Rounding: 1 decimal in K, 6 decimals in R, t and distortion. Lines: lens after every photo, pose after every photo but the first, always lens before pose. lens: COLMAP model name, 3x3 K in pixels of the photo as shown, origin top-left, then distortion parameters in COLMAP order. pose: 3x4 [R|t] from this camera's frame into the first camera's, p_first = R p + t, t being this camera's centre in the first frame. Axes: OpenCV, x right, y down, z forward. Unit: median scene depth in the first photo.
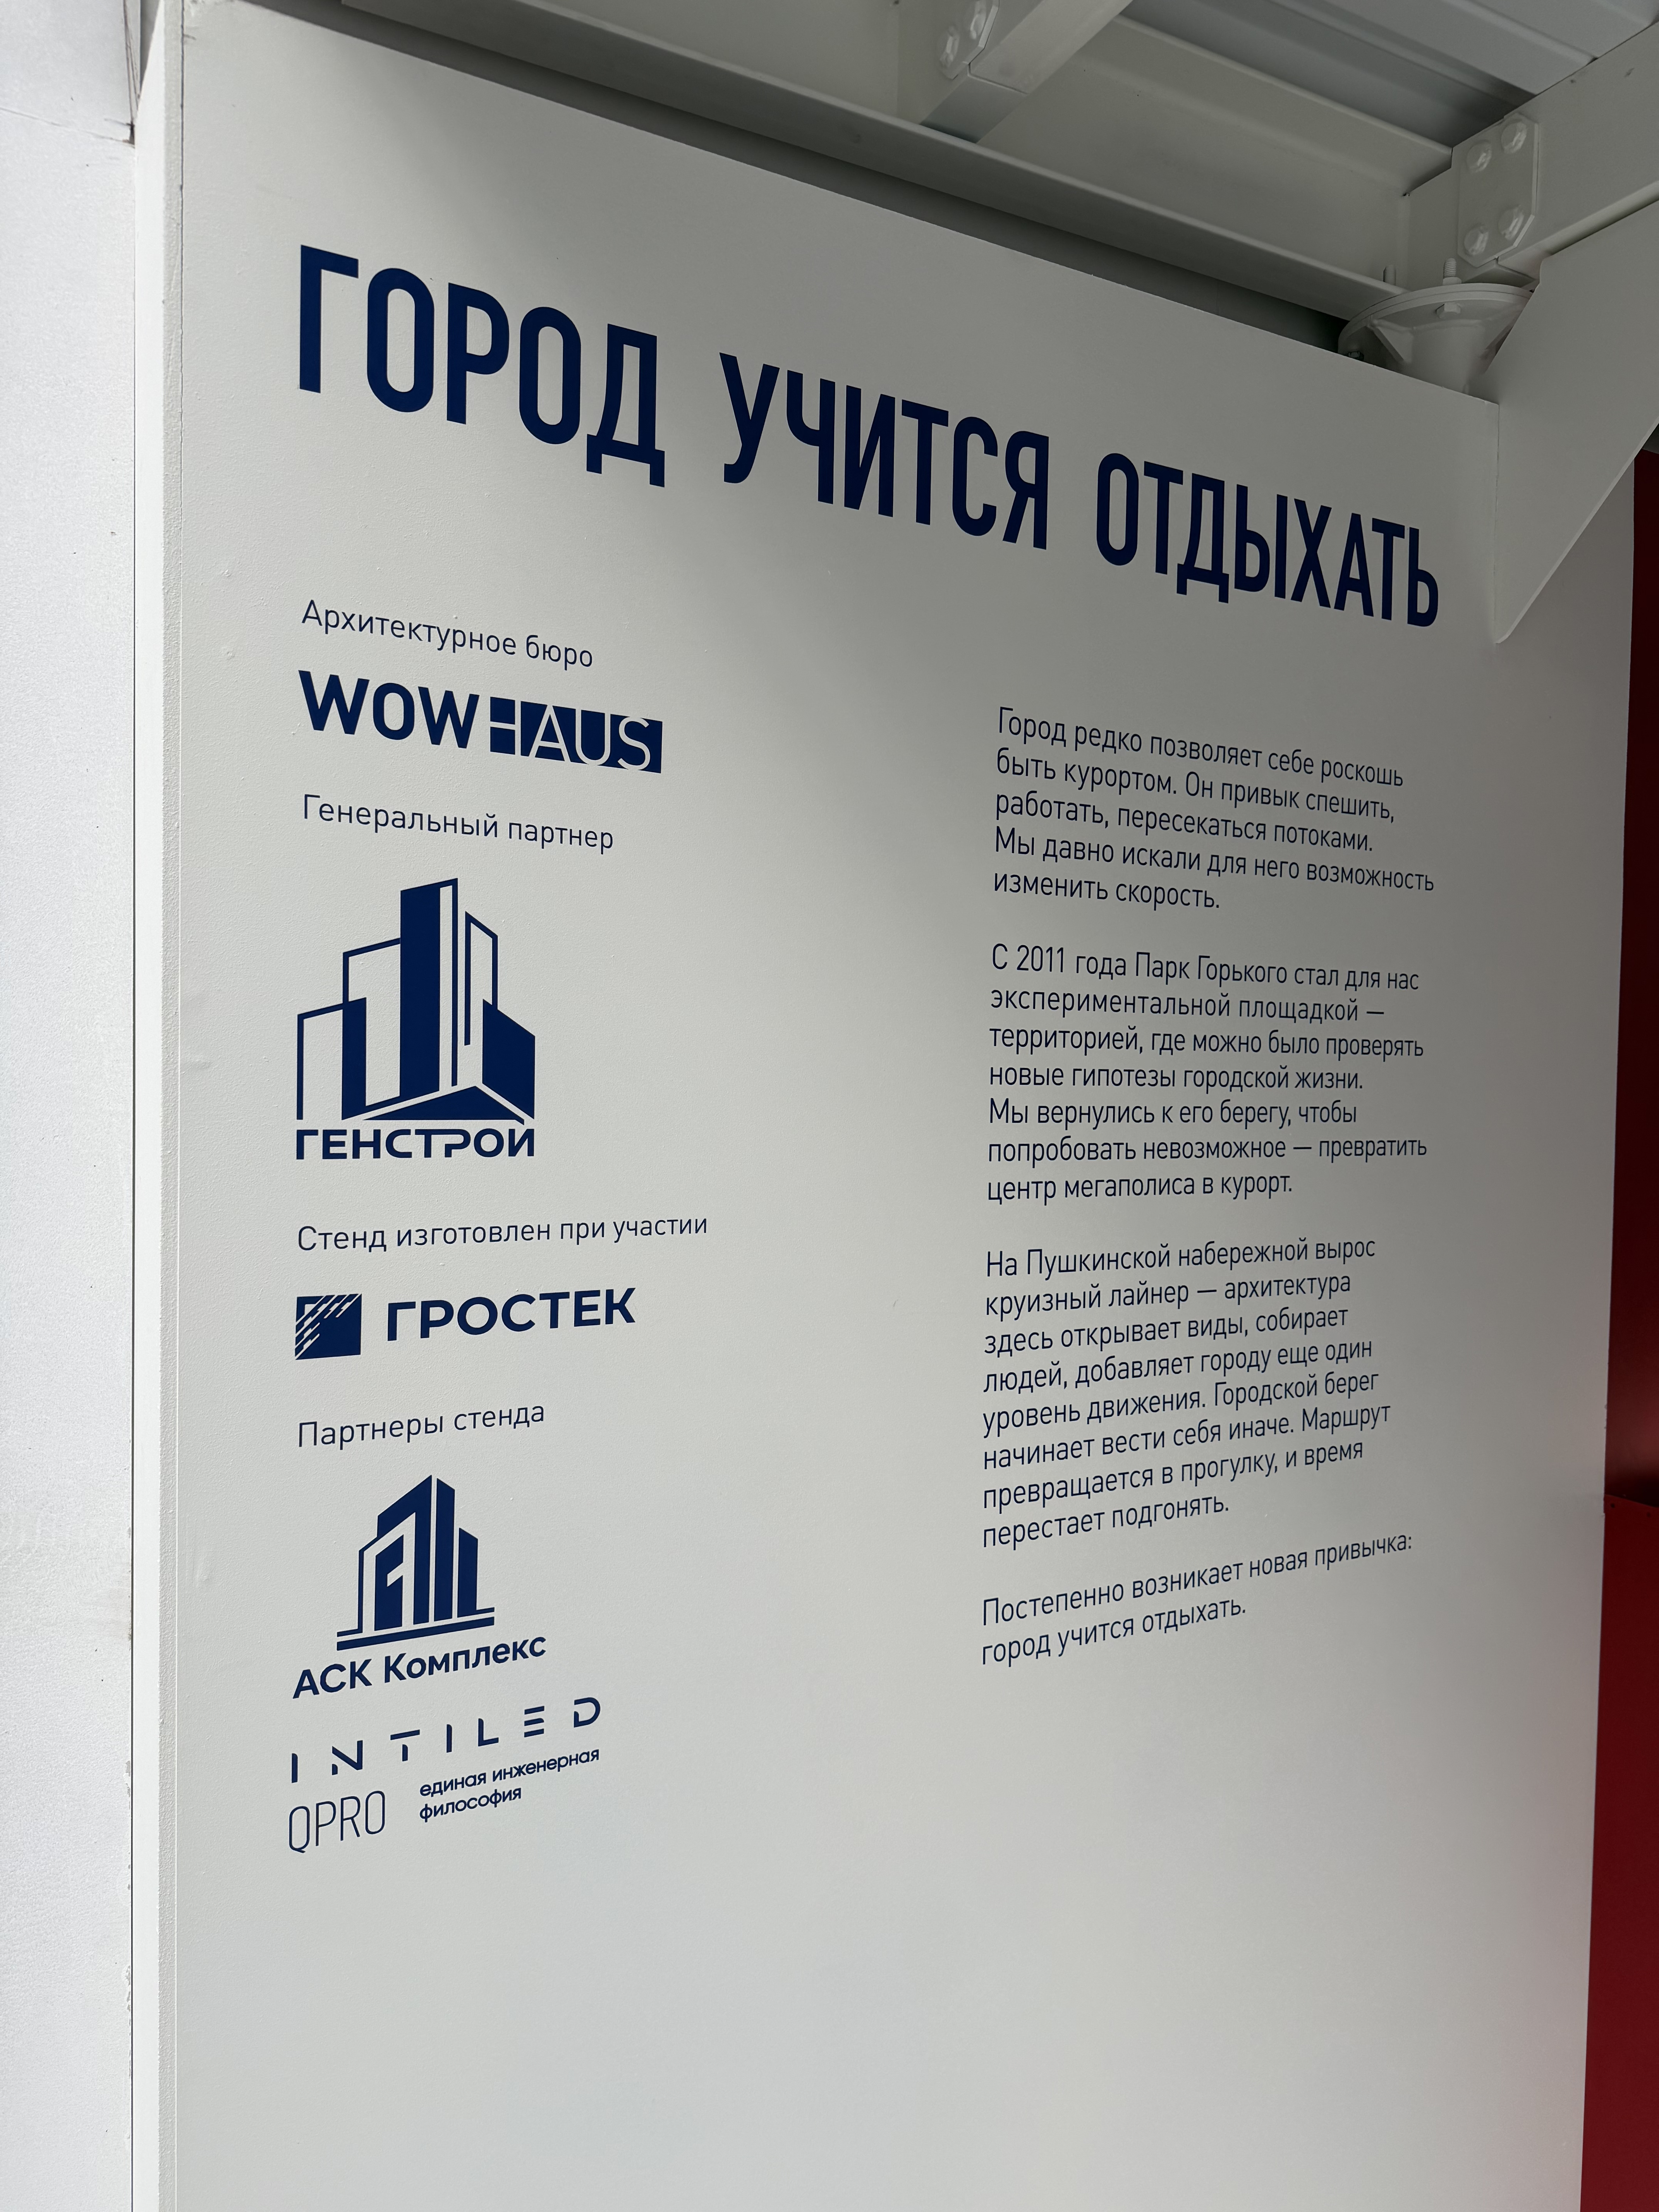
lens RADIAL K [[1532.9, 0, 829.5], [0, 1532.9, 1106.0], [0, 0, 1]] dist [0.167376, -0.334259]
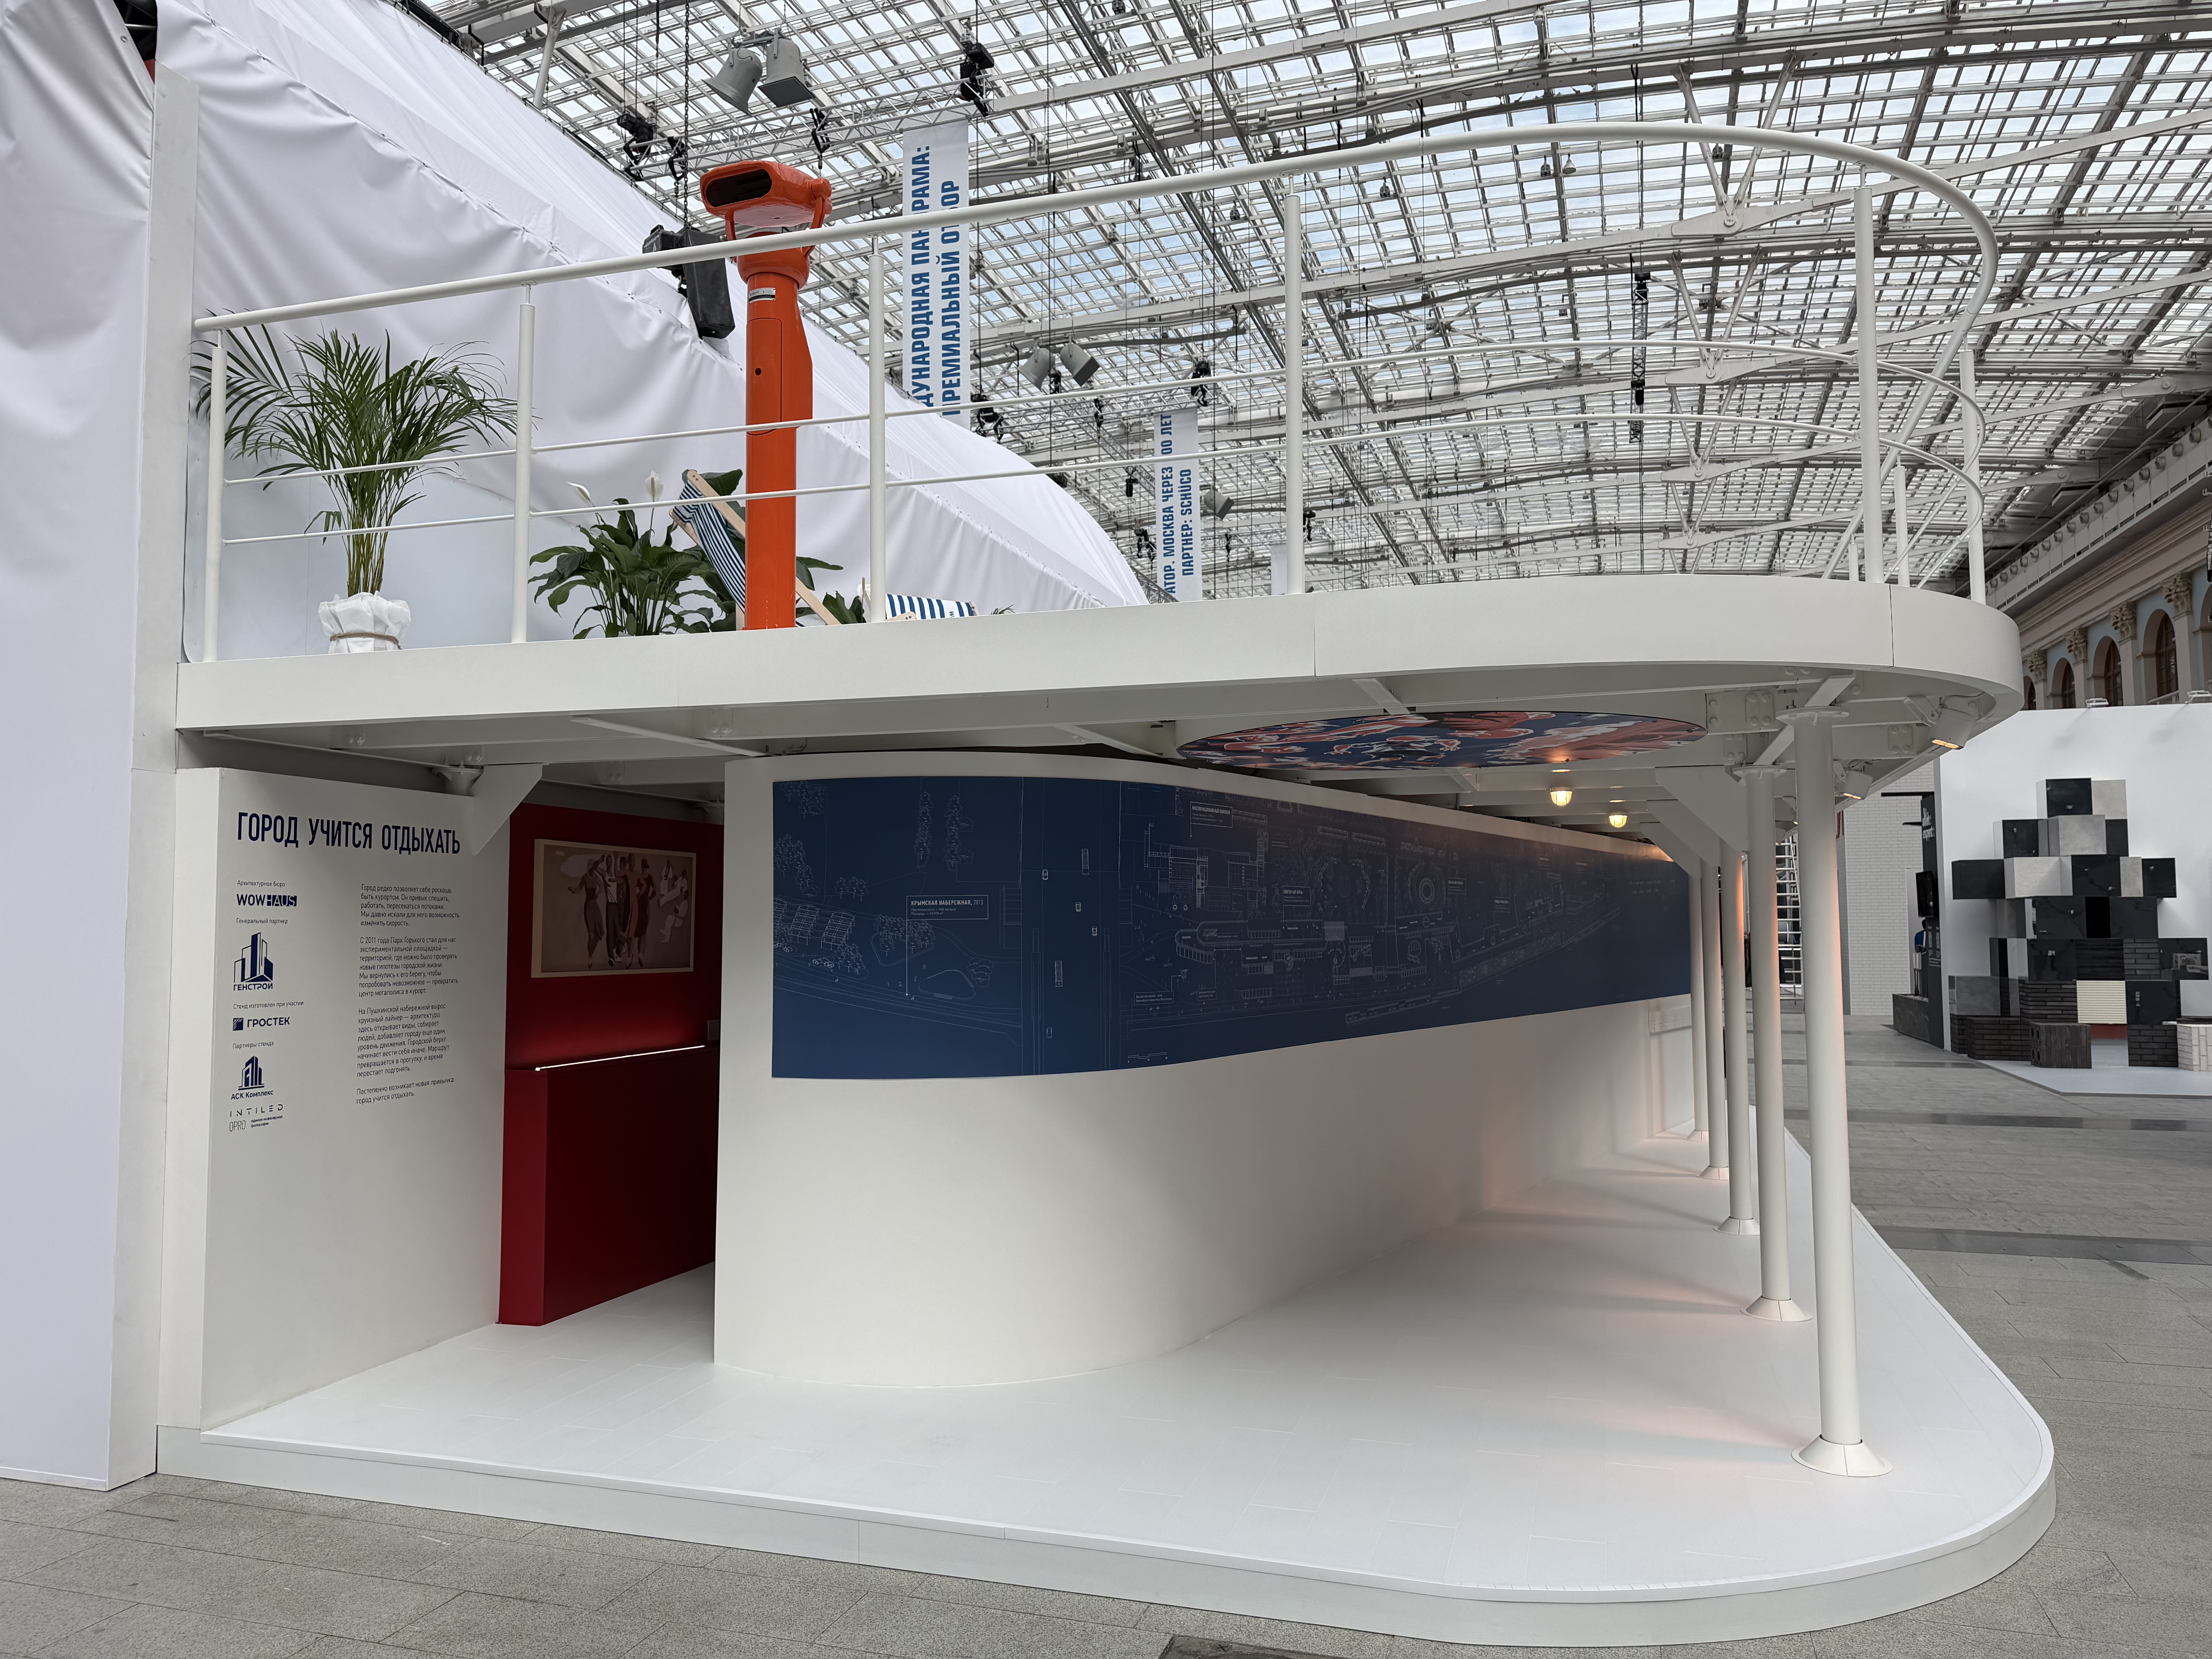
lens RADIAL K [[1543.0, 0, 1106.0], [0, 1543.0, 829.5], [0, 0, 1]] dist [0.108084, -0.183460]
pose [[0.714286, 0.022942, 0.699477, -1.510481], [0.039193, 0.996583, -0.072709, -0.004529], [-0.698755, 0.079350, 0.710946, -3.693044]]
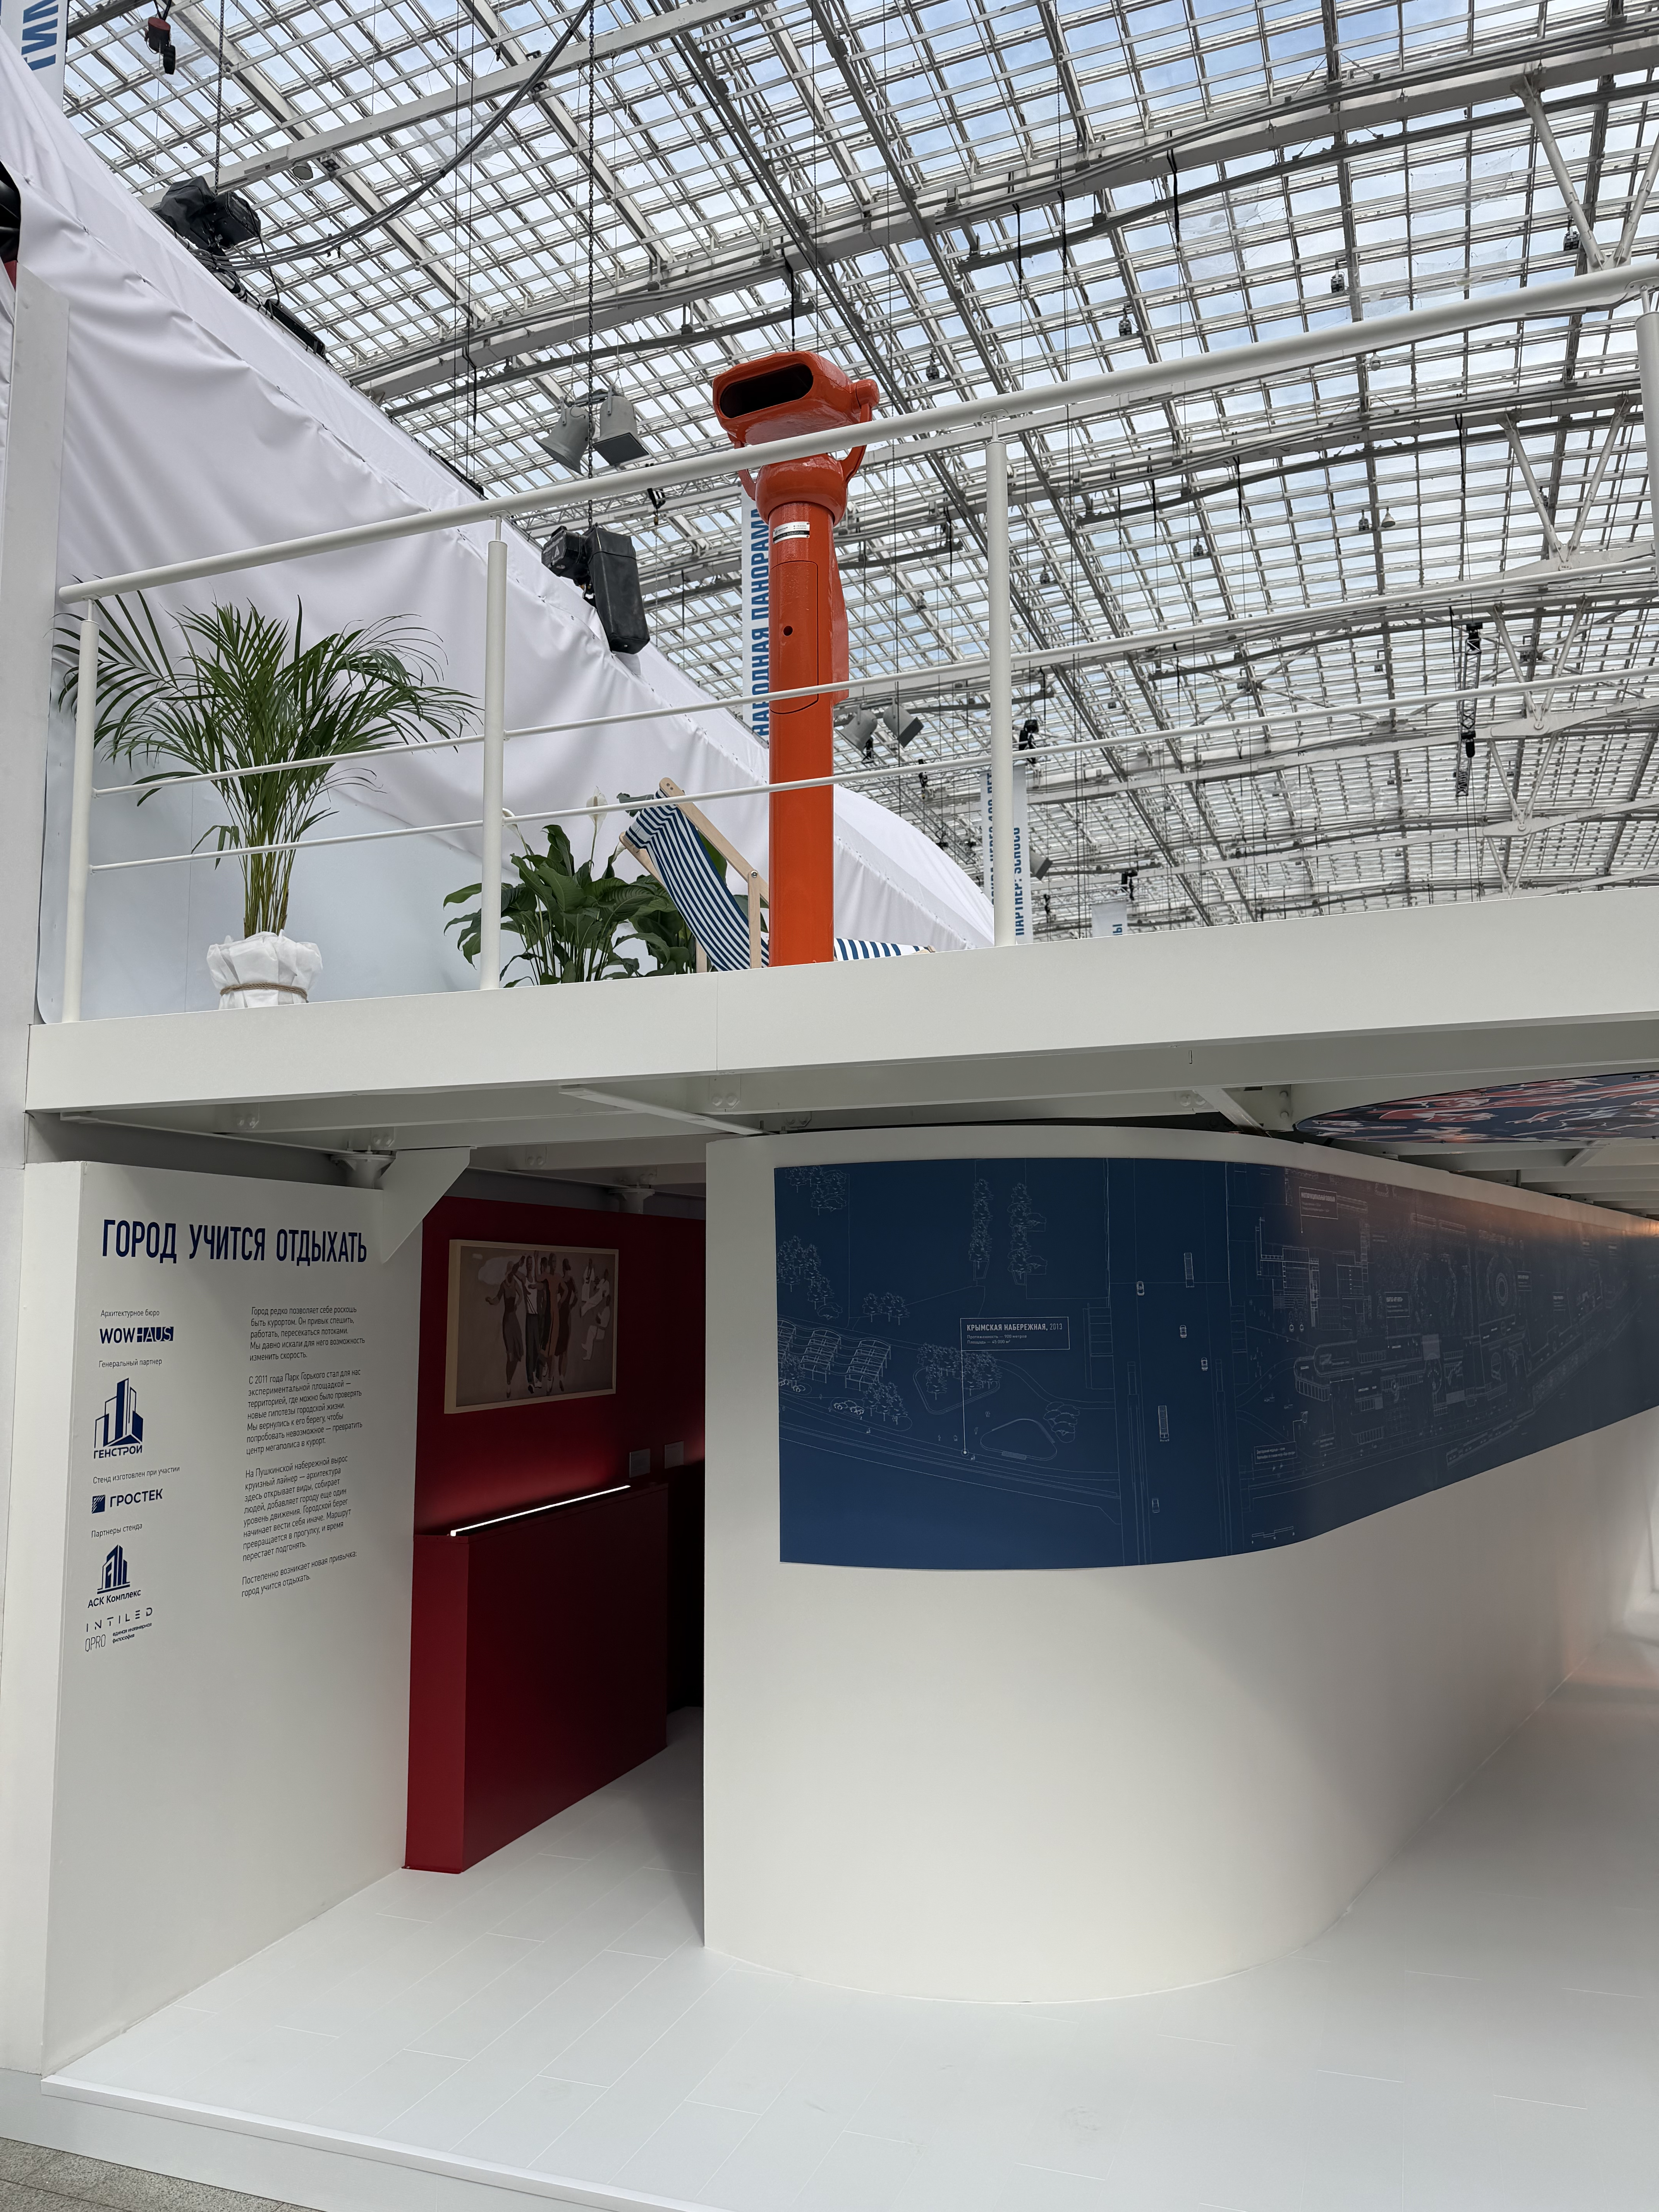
lens RADIAL K [[1532.9, 0, 829.5], [0, 1532.9, 1106.0], [0, 0, 1]] dist [0.167376, -0.334259]
pose [[0.743233, 0.055181, 0.666753, -1.273985], [0.045255, 0.990164, -0.132392, -0.183374], [-0.667500, 0.128572, 0.733425, -2.457687]]
